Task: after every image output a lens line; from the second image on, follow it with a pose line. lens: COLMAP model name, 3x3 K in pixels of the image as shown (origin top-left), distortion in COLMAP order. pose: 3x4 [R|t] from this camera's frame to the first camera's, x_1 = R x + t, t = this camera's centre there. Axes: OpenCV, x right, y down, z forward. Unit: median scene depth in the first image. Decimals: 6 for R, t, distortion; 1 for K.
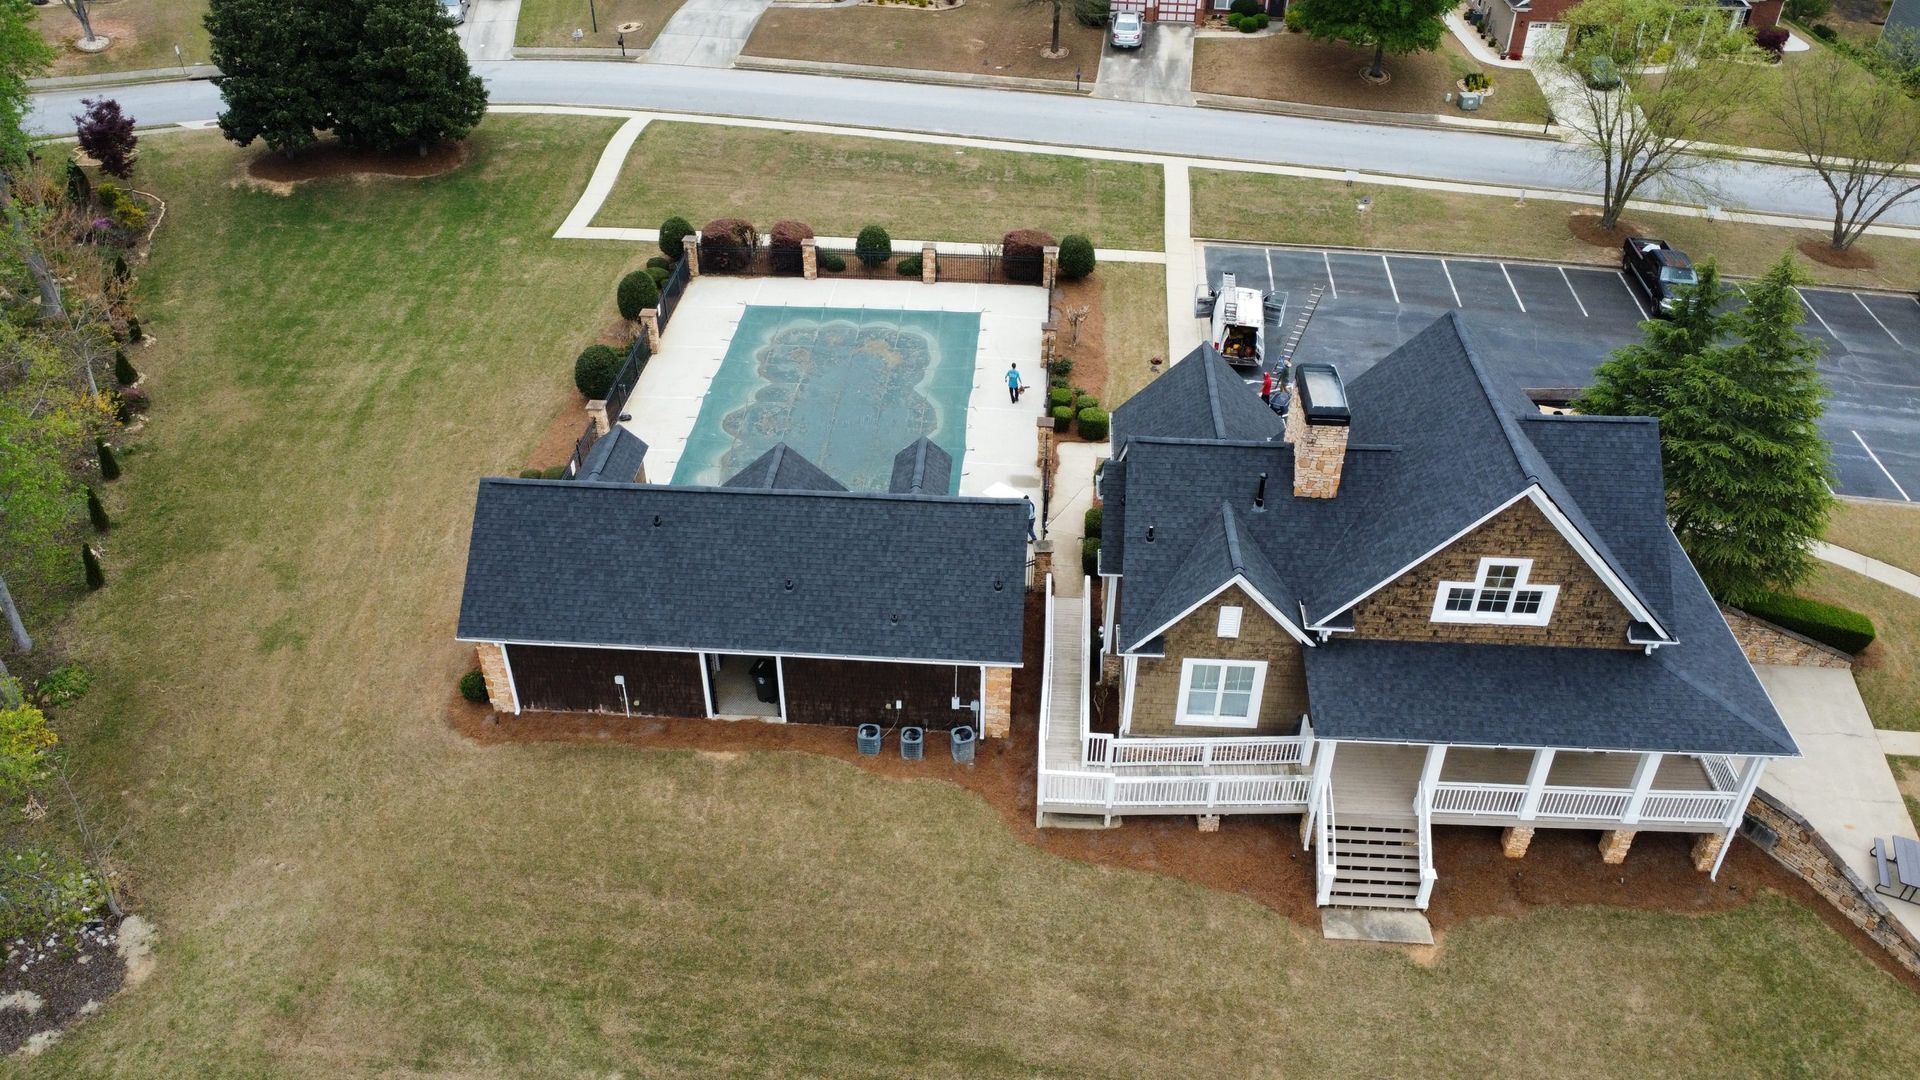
lens RADIAL K [[1390.7, 0, 961.0], [0, 1390.7, 551.6], [0, 0, 1]] dist [-0.032515, 0.003415]
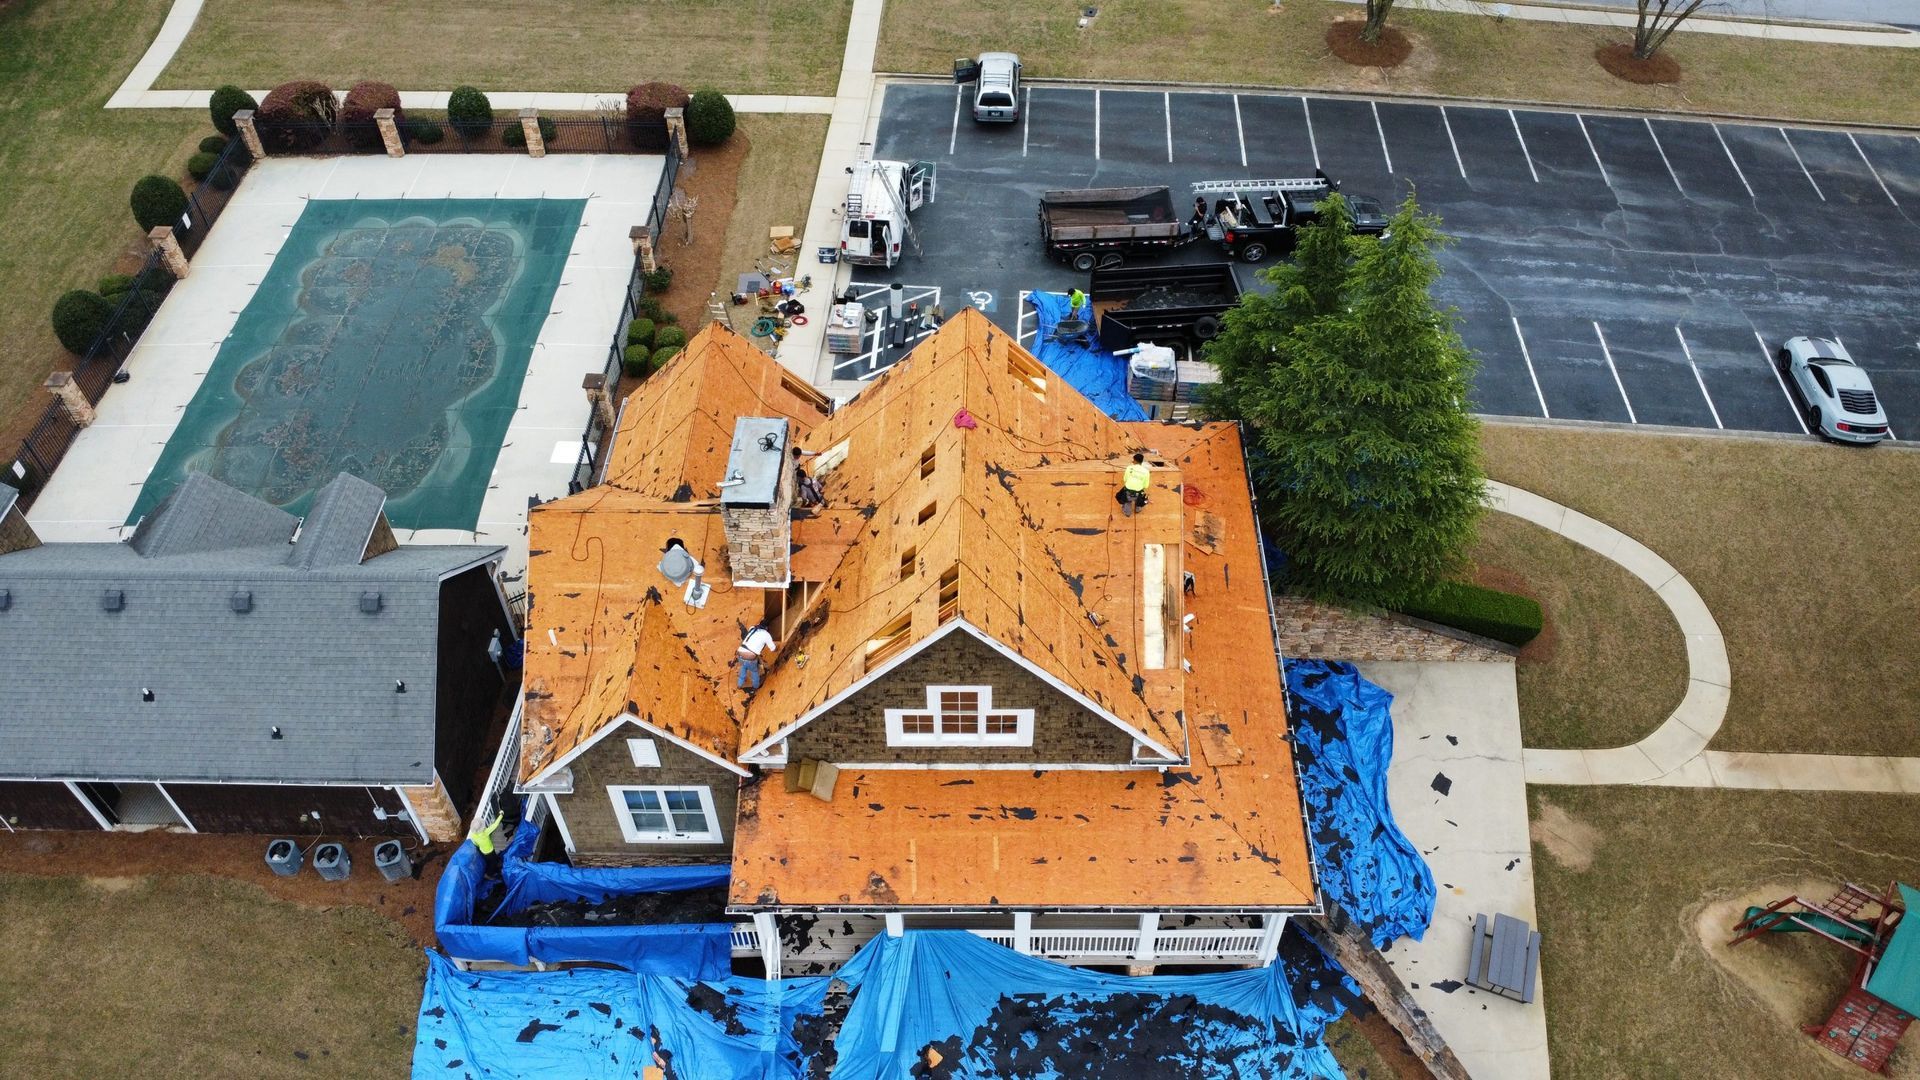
lens RADIAL K [[1390.7, 0, 963.3], [0, 1390.7, 542.0], [0, 0, 1]] dist [-0.032515, 0.003415]
pose [[0.998718, -0.043157, 0.026436, 0.220975], [0.036951, 0.978721, 0.201842, -0.136771], [-0.034584, -0.200606, 0.979061, 0.140077]]
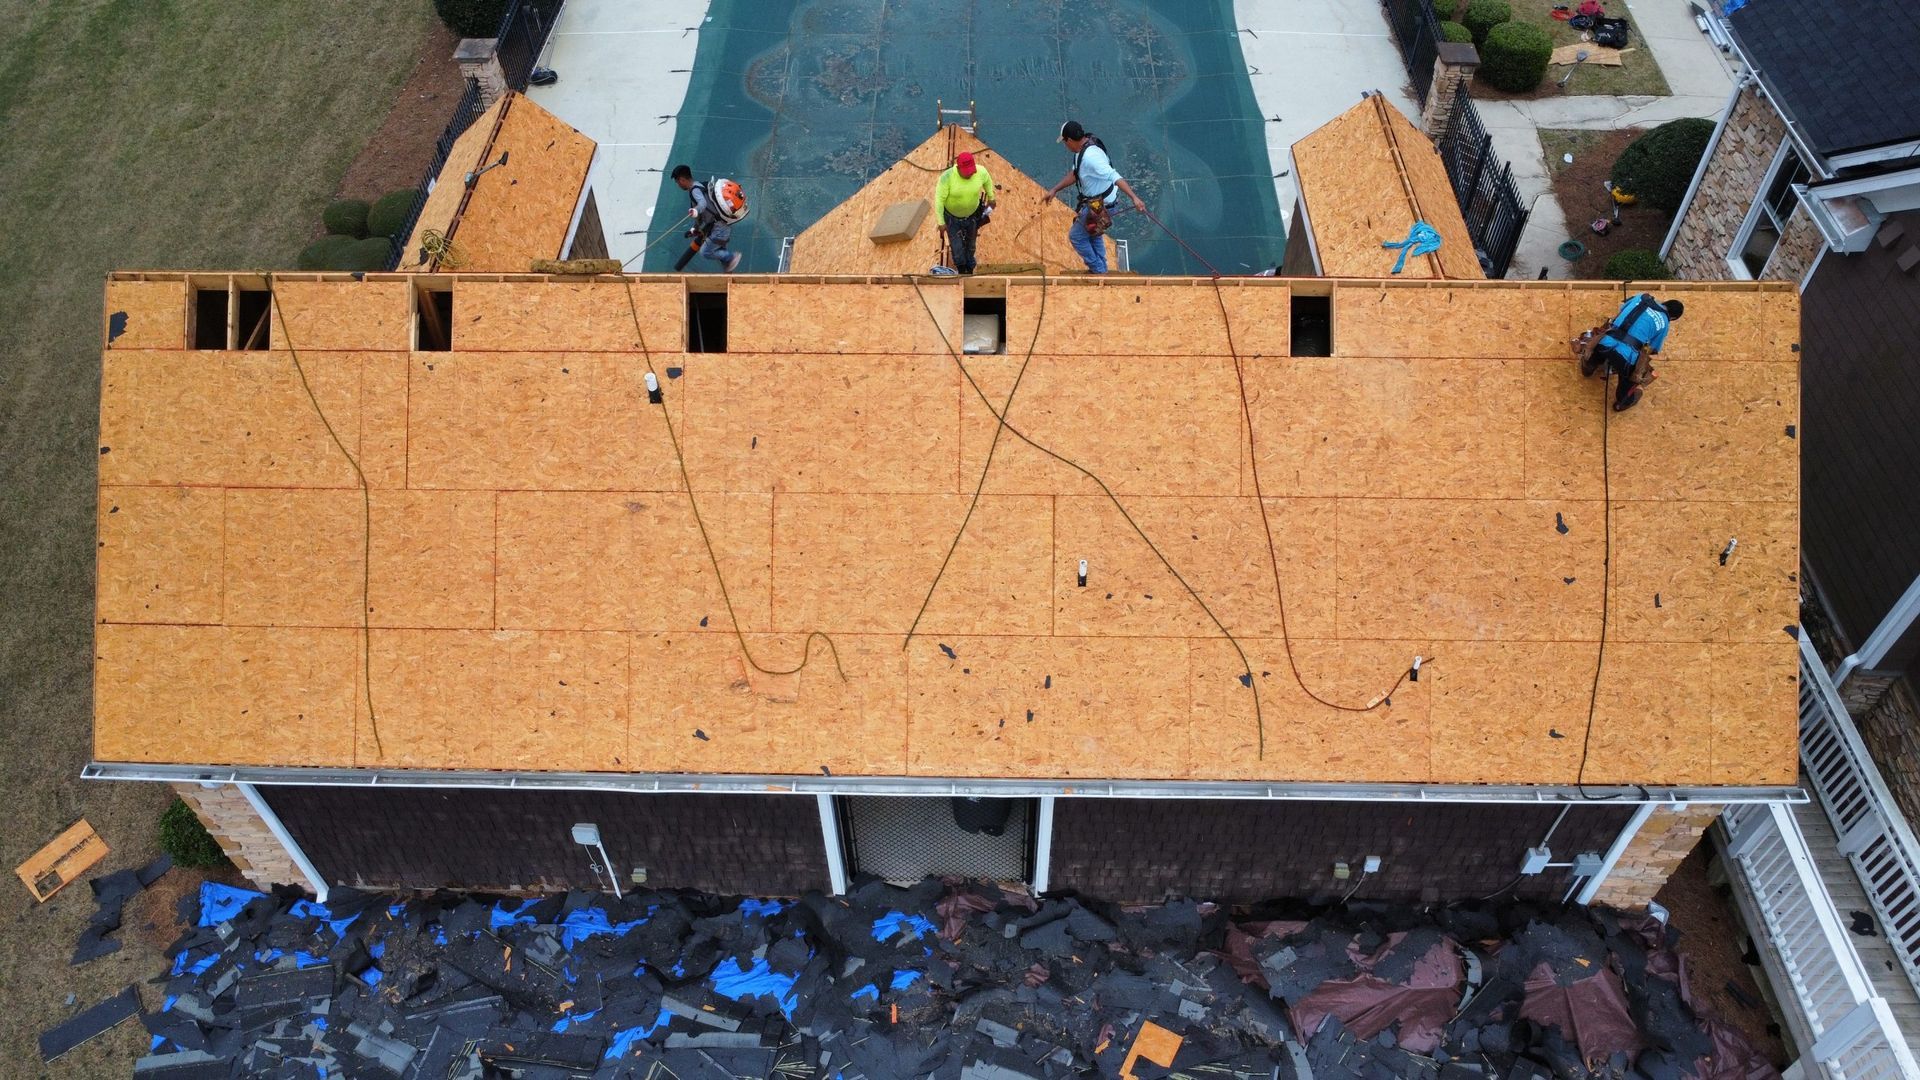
lens RADIAL K [[1390.7, 0, 970.2], [0, 1390.7, 539.7], [0, 0, 1]] dist [-0.032515, 0.003415]
pose [[0.998723, -0.044320, 0.024242, -0.103527], [0.037792, 0.973937, 0.223650, -0.038320], [-0.033523, -0.222448, 0.974368, 0.451267]]
